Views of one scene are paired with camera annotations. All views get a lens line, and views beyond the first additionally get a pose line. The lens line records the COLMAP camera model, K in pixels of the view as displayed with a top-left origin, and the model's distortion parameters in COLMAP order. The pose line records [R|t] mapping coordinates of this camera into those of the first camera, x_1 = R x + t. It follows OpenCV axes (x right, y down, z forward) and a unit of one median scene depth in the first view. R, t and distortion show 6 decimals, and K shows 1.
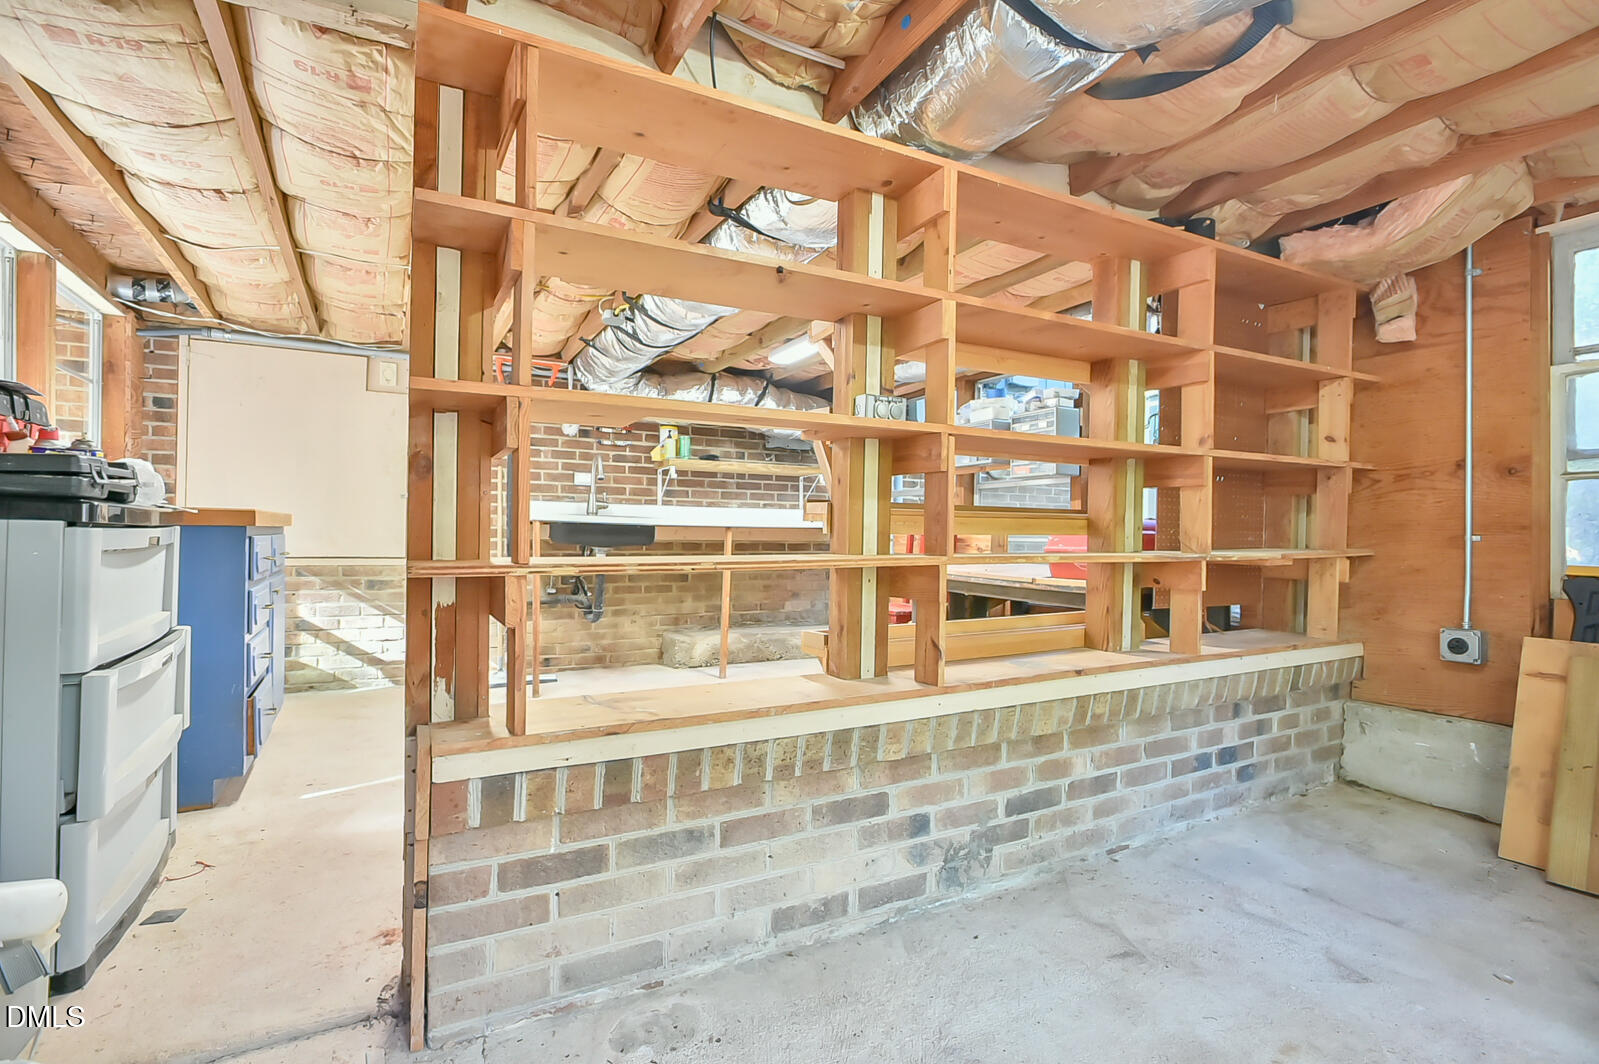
lens RADIAL K [[757.8, 0, 797.1], [0, 757.8, 531.6], [0, 0, 1]] dist [-0.015414, 0.001357]
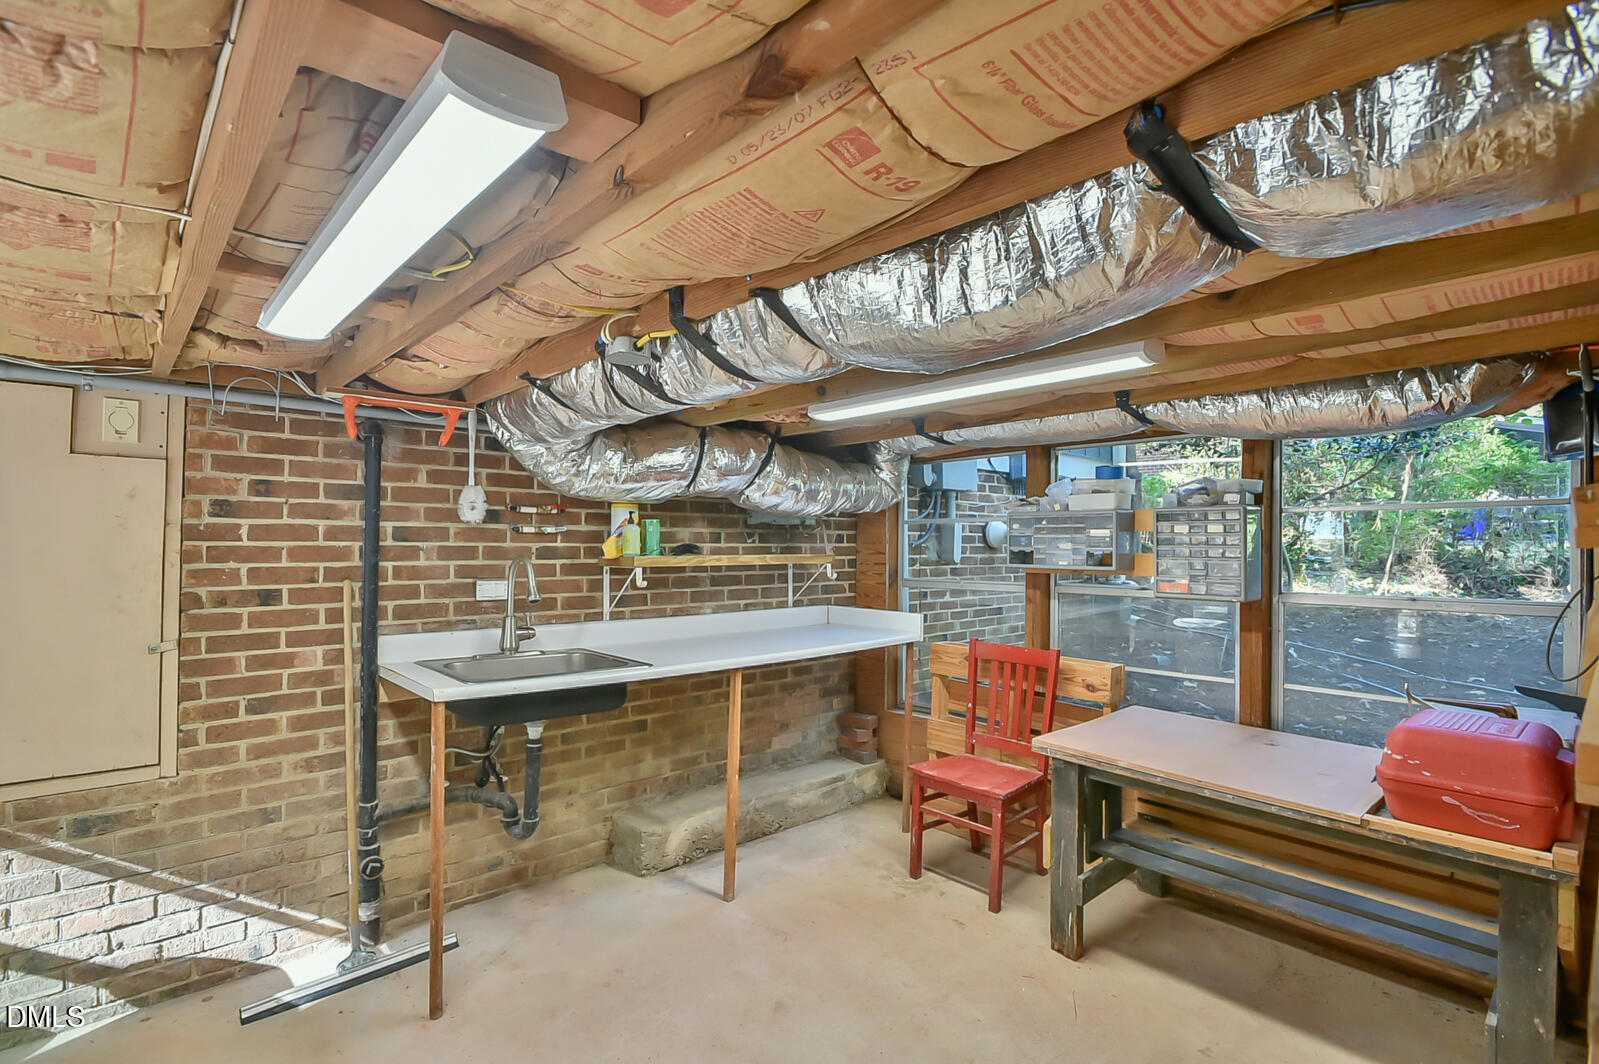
lens RADIAL K [[757.8, 0, 800.1], [0, 757.8, 532.3], [0, 0, 1]] dist [-0.015414, 0.001357]
pose [[0.970328, -0.001576, 0.241788, -0.182680], [0.002600, 0.999989, -0.003914, -0.111469], [-0.241779, 0.004427, 0.970321, 0.331954]]
